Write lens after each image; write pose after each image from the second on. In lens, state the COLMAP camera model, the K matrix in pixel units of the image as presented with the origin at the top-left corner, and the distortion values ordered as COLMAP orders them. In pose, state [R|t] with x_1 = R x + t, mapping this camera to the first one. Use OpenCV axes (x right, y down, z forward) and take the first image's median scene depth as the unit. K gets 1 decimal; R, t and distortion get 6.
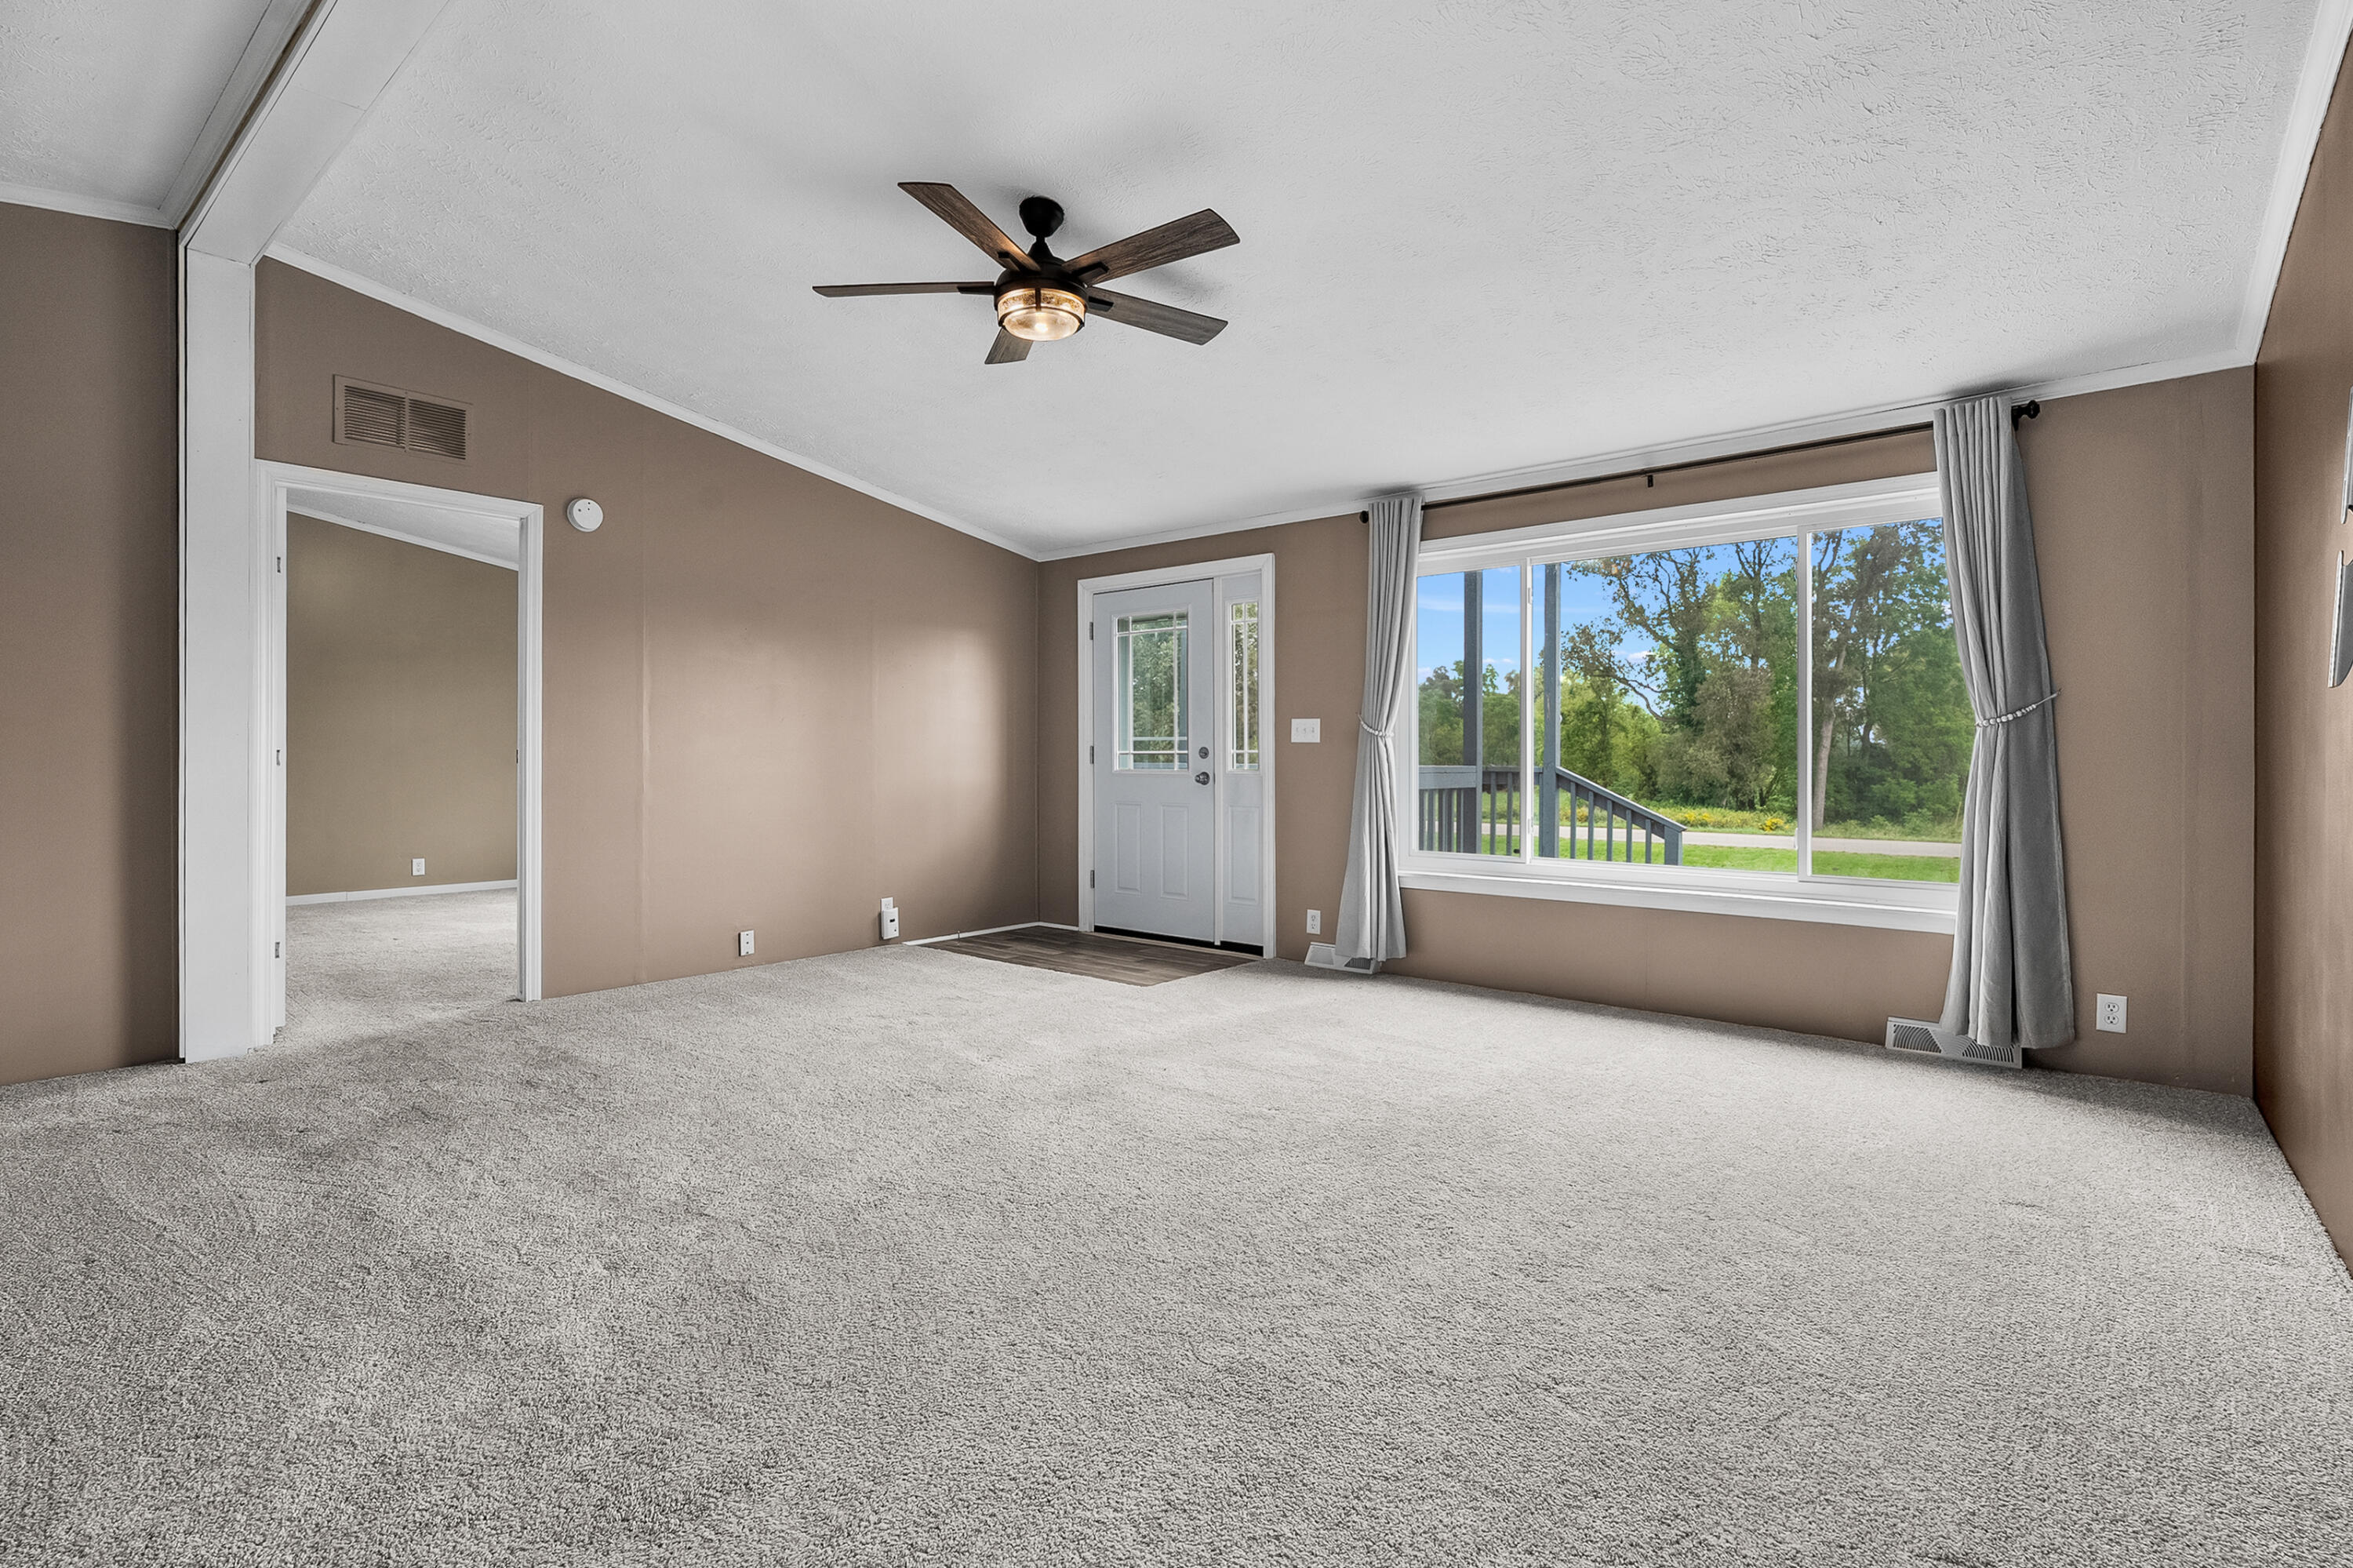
lens RADIAL K [[1072.9, 0, 1173.5], [0, 1072.9, 763.3], [0, 0, 1]] dist [-0.004188, 0.000581]
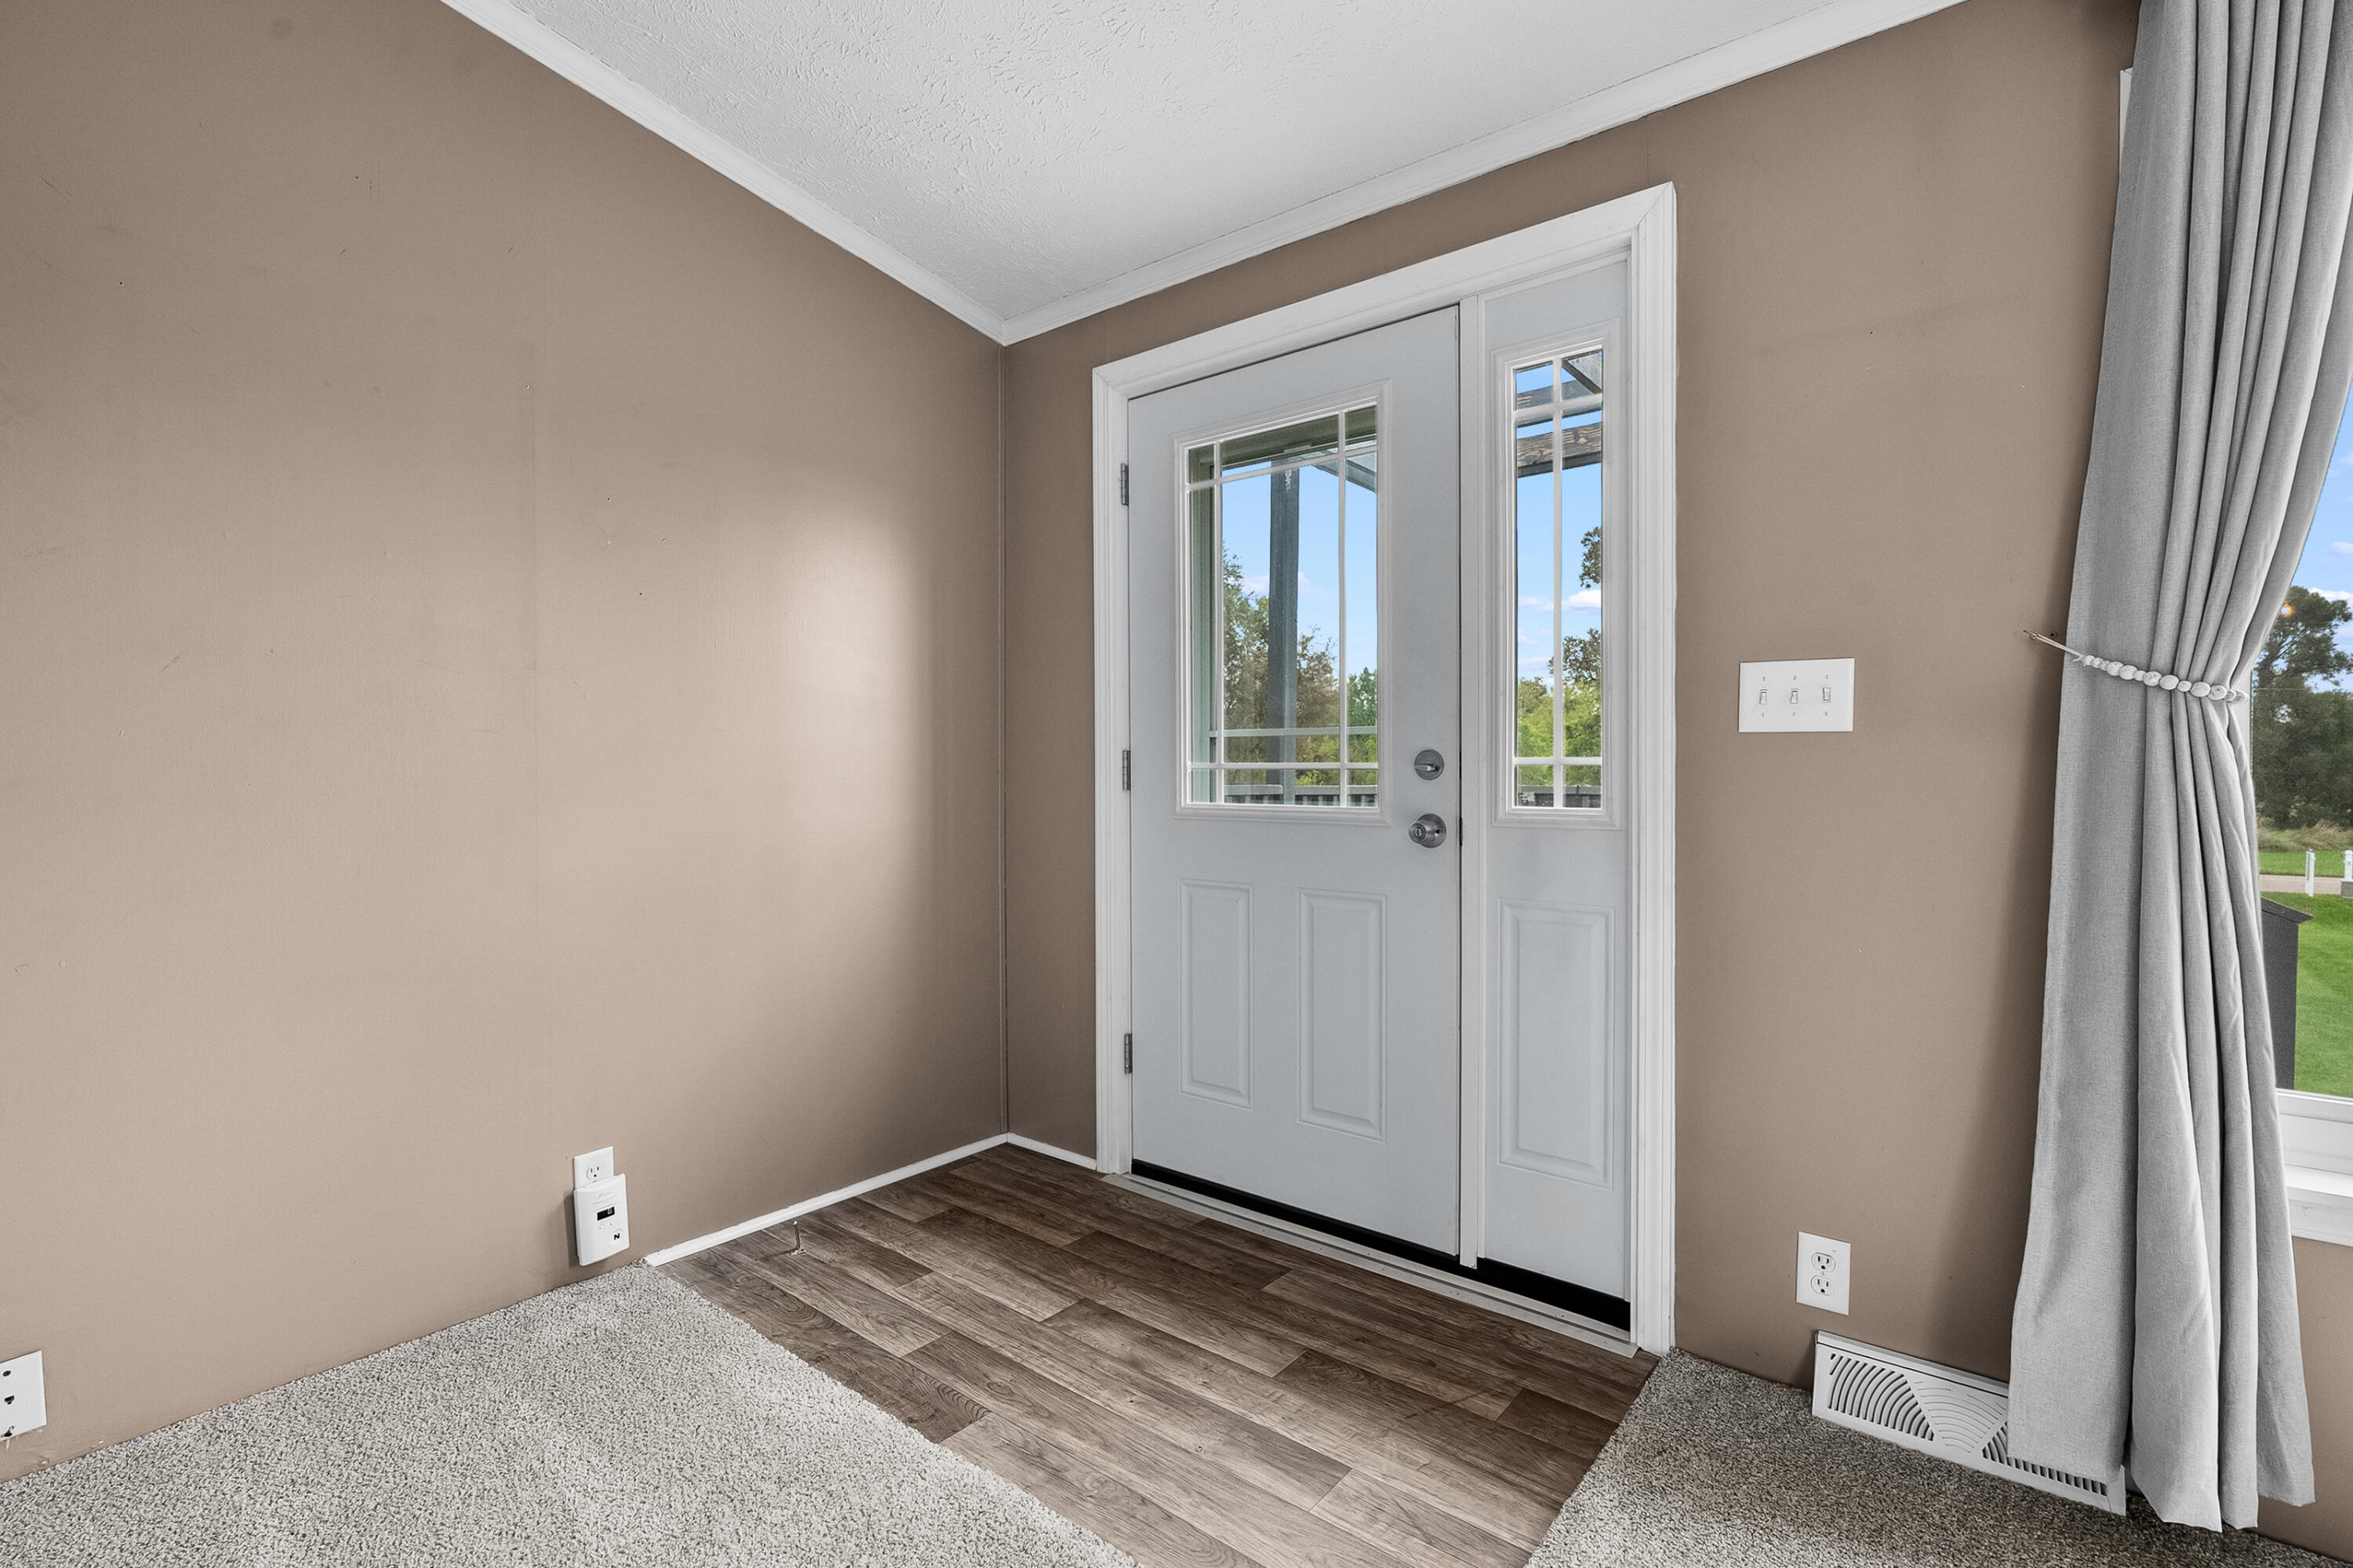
lens RADIAL K [[1072.9, 0, 1172.6], [0, 1072.9, 785.3], [0, 0, 1]] dist [-0.004188, 0.000581]
pose [[0.999923, -0.001301, 0.012309, -0.069085], [0.001211, 0.999973, 0.007310, -0.005372], [-0.012318, -0.007294, 0.999898, 0.623630]]
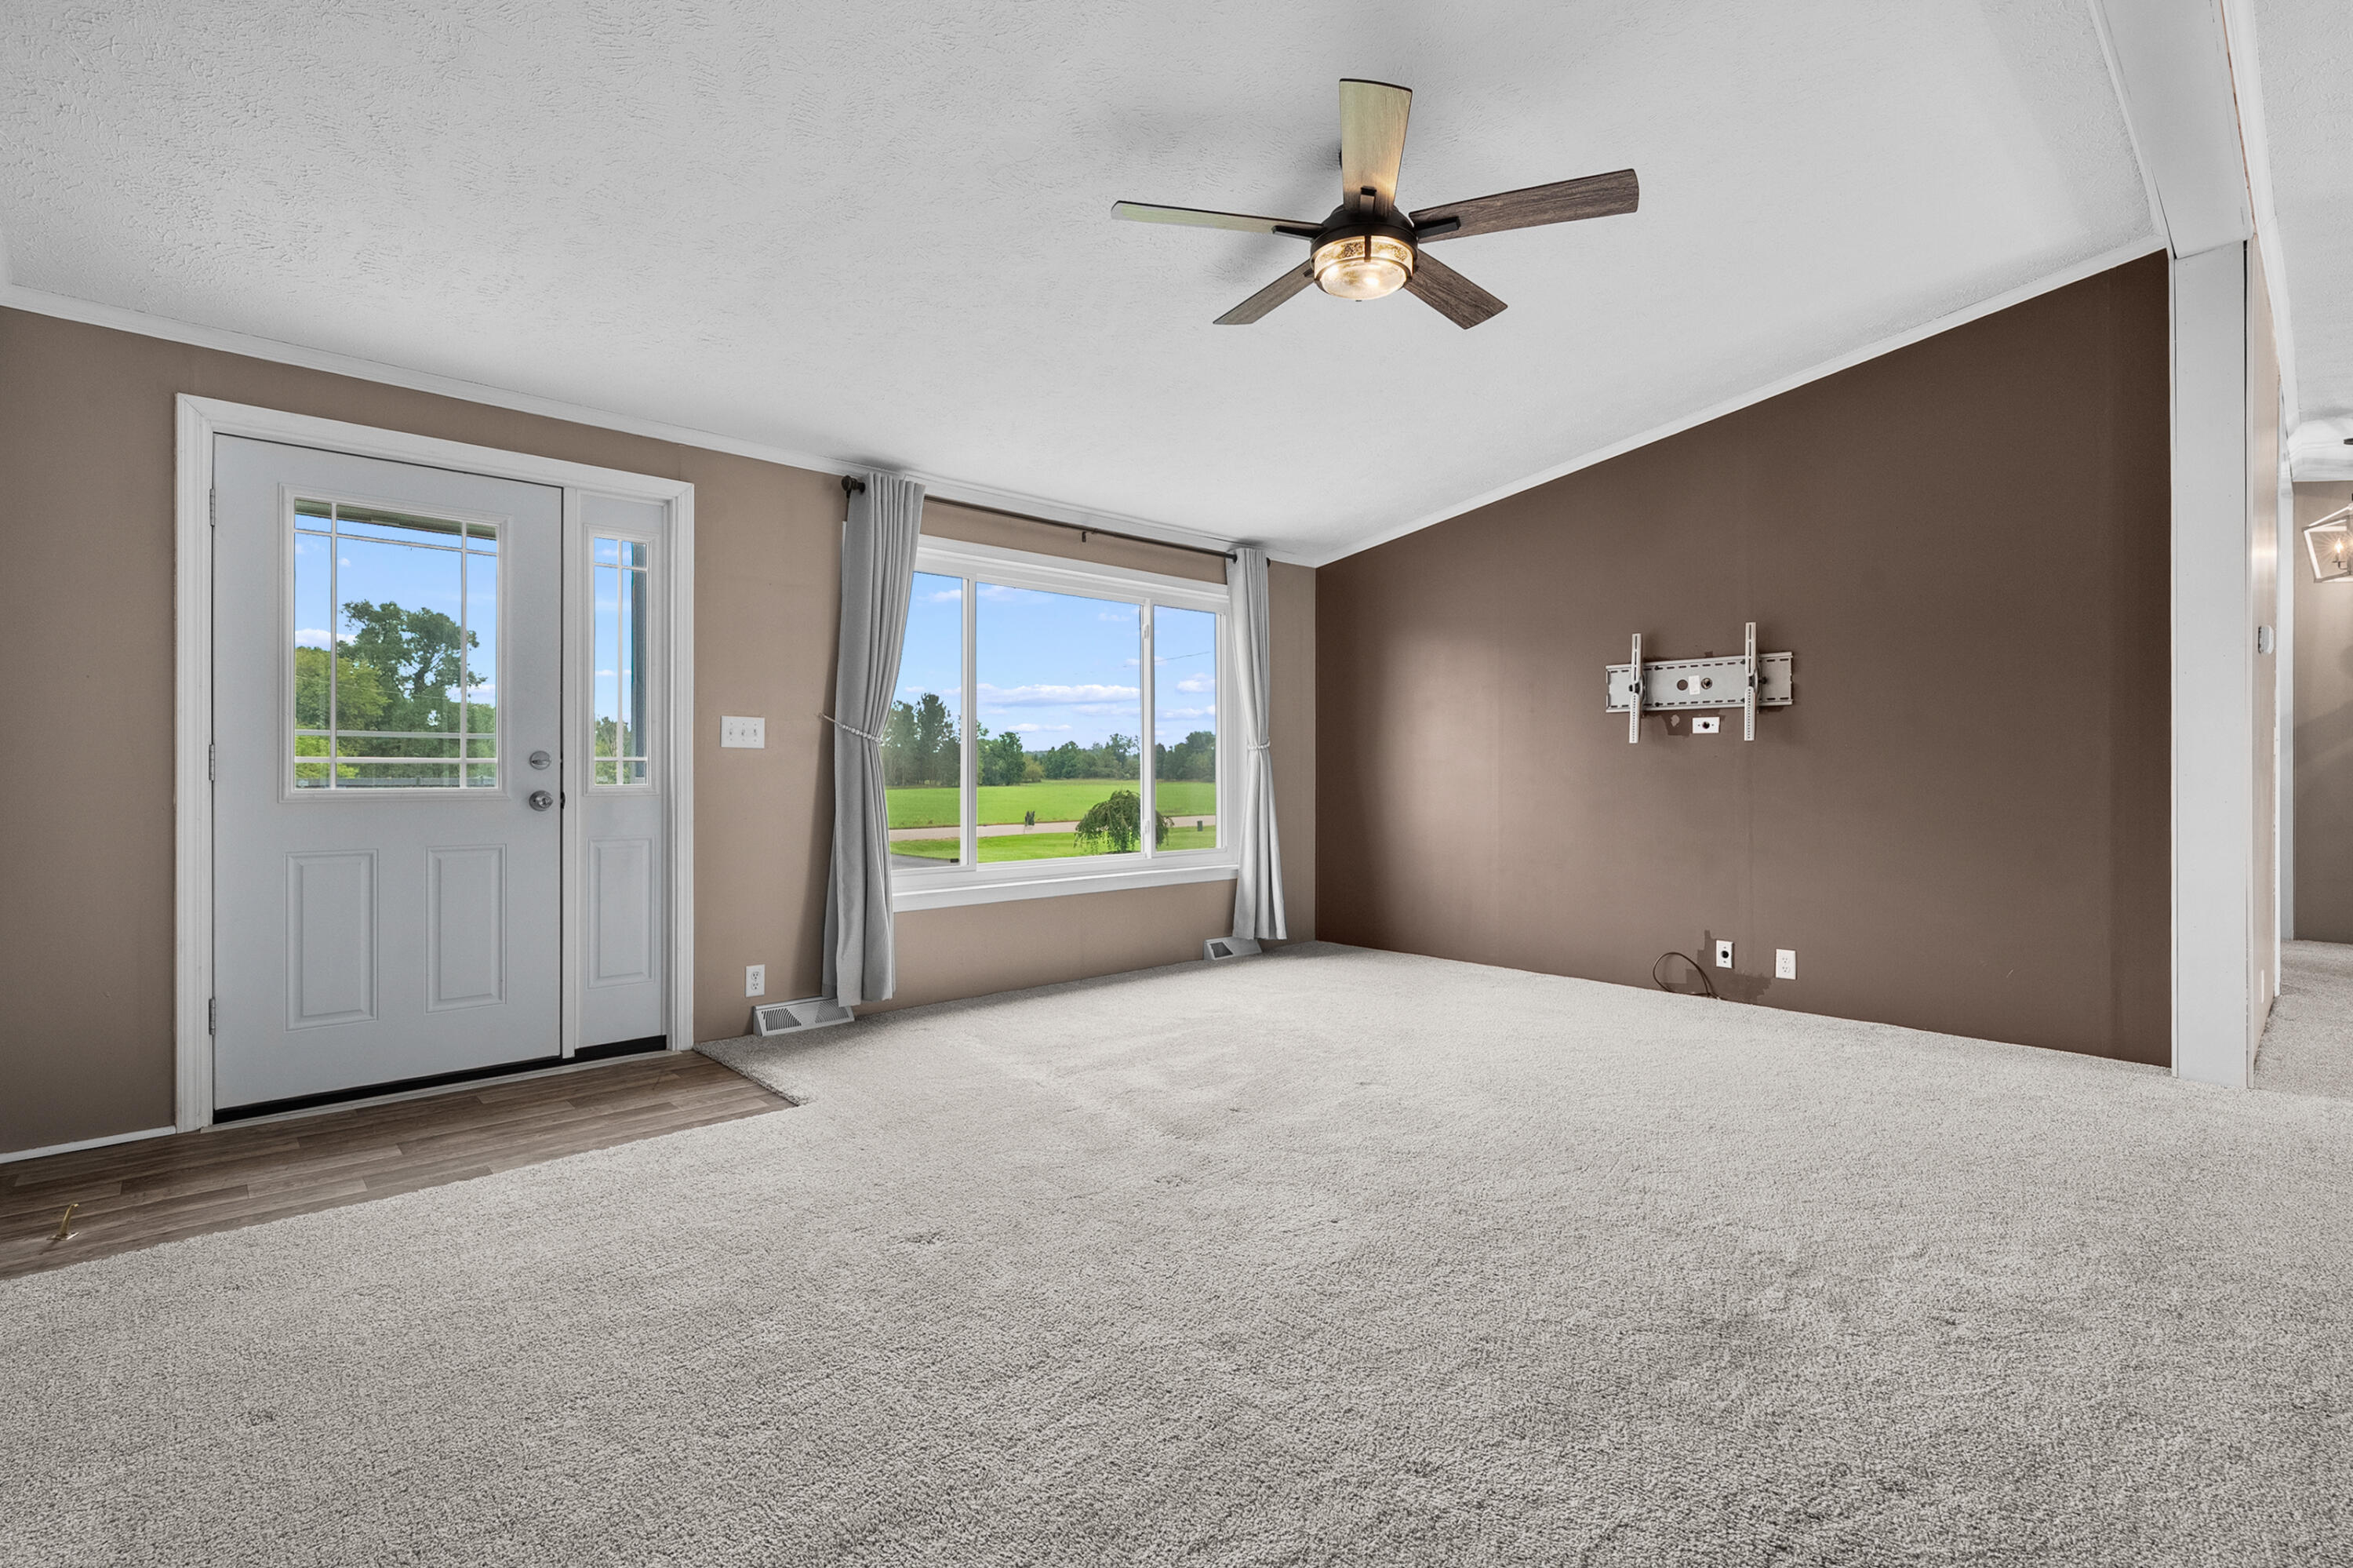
lens RADIAL K [[1072.9, 0, 1167.8], [0, 1072.9, 771.3], [0, 0, 1]] dist [-0.004188, 0.000581]
pose [[0.137653, -0.005020, 0.990468, -0.548602], [0.003685, 0.999983, 0.004556, -0.004855], [-0.990474, 0.003023, 0.137669, 0.555877]]
